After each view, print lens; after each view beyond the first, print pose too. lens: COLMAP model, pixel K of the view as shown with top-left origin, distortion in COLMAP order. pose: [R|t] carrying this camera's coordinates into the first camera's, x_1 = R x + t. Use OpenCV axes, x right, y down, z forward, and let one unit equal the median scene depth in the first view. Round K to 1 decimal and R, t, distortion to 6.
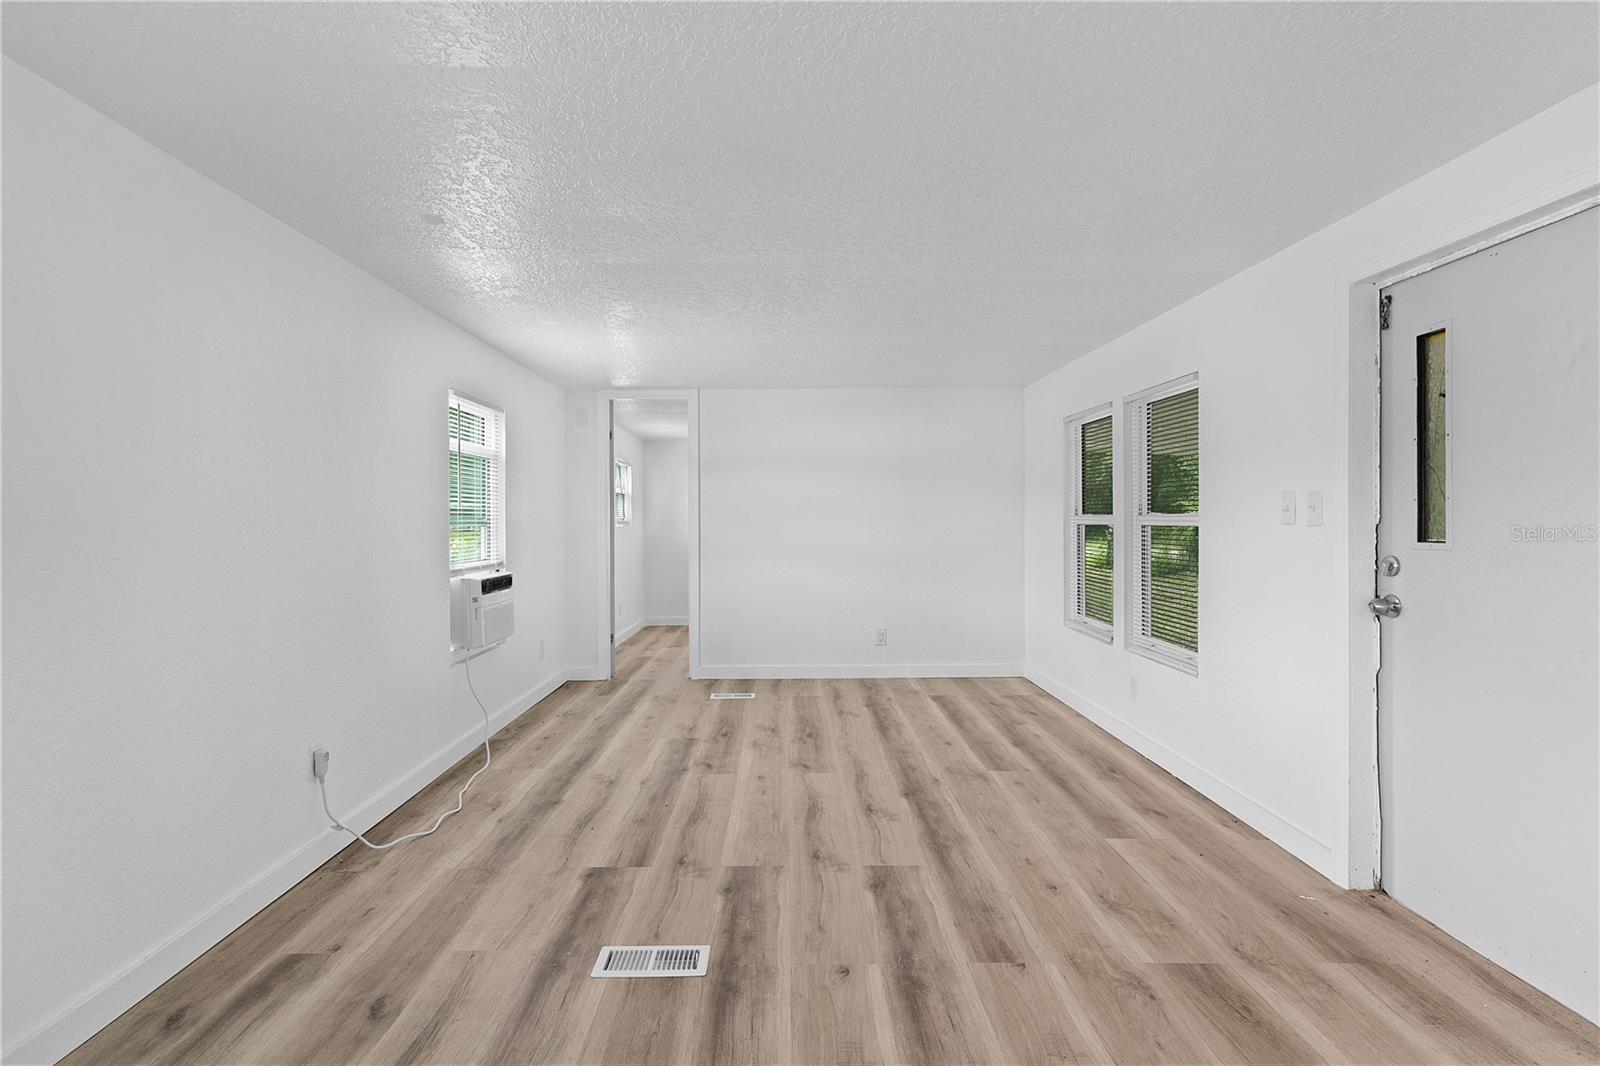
lens RADIAL K [[773.8, 0, 787.4], [0, 773.8, 525.3], [0, 0, 1]] dist [0.002943, -0.001745]
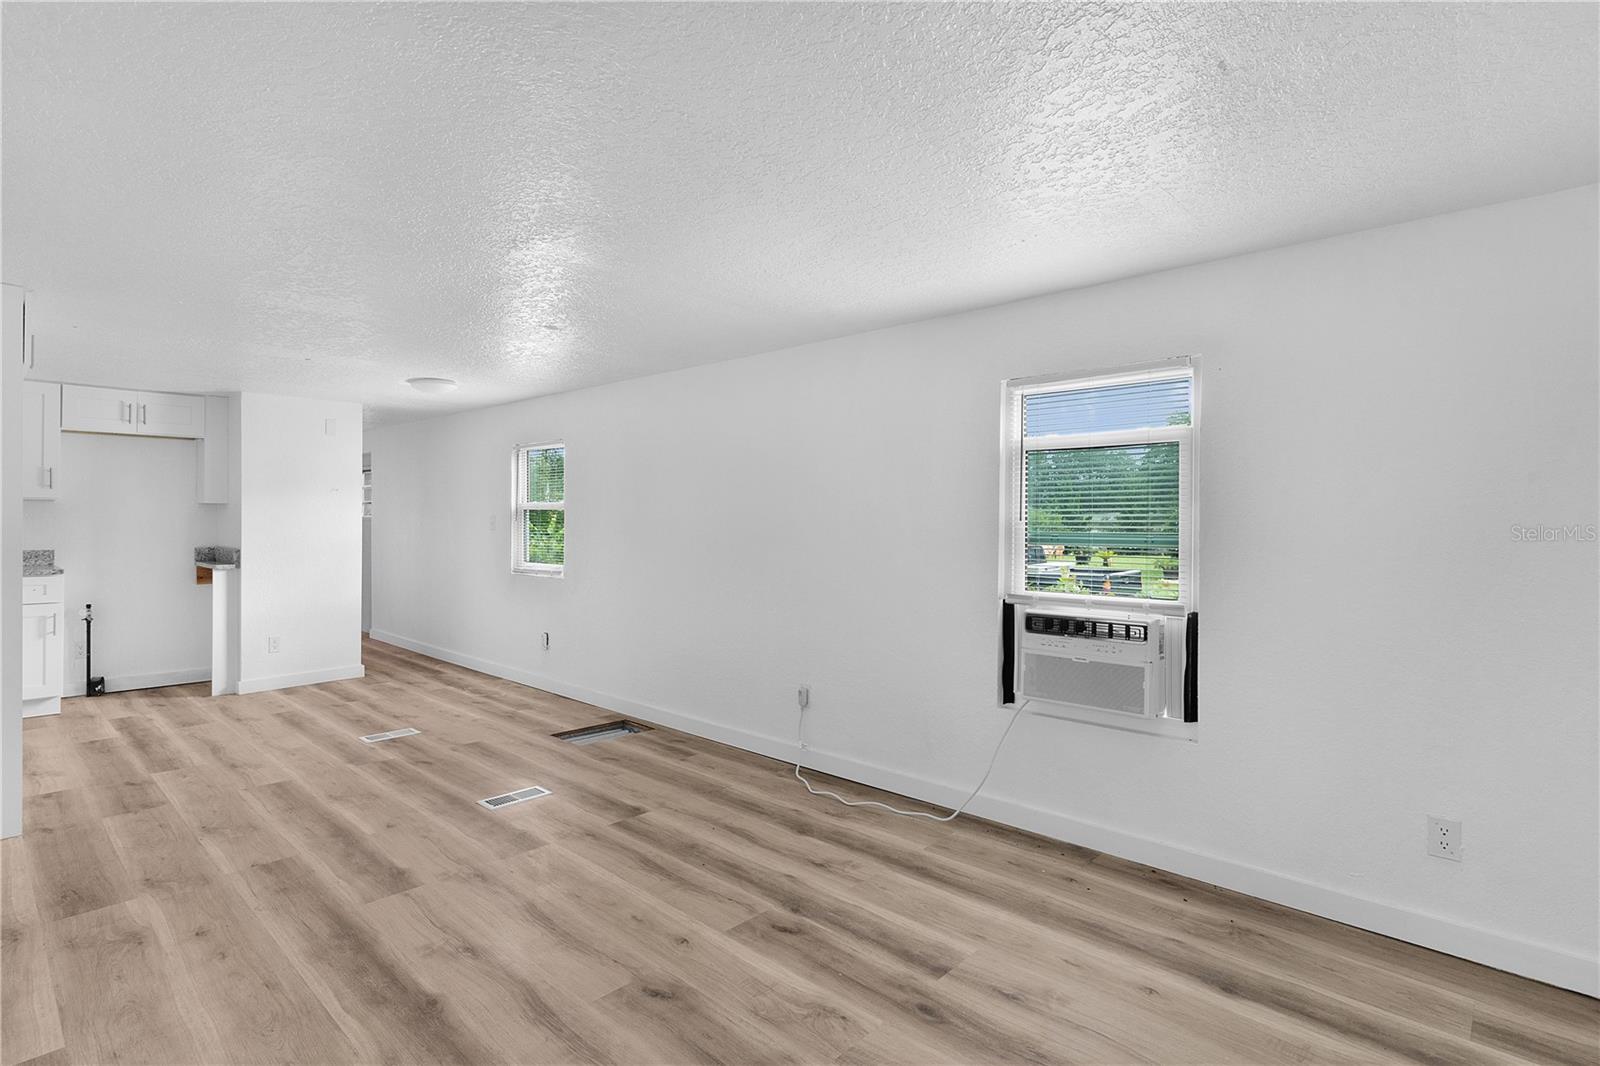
lens RADIAL K [[773.8, 0, 781.4], [0, 773.8, 518.7], [0, 0, 1]] dist [0.002943, -0.001745]
pose [[-0.689463, -0.005999, -0.724296, 0.452313], [-0.007840, 0.999969, -0.000820, -0.029808], [0.724279, 0.005113, -0.689488, 1.801866]]
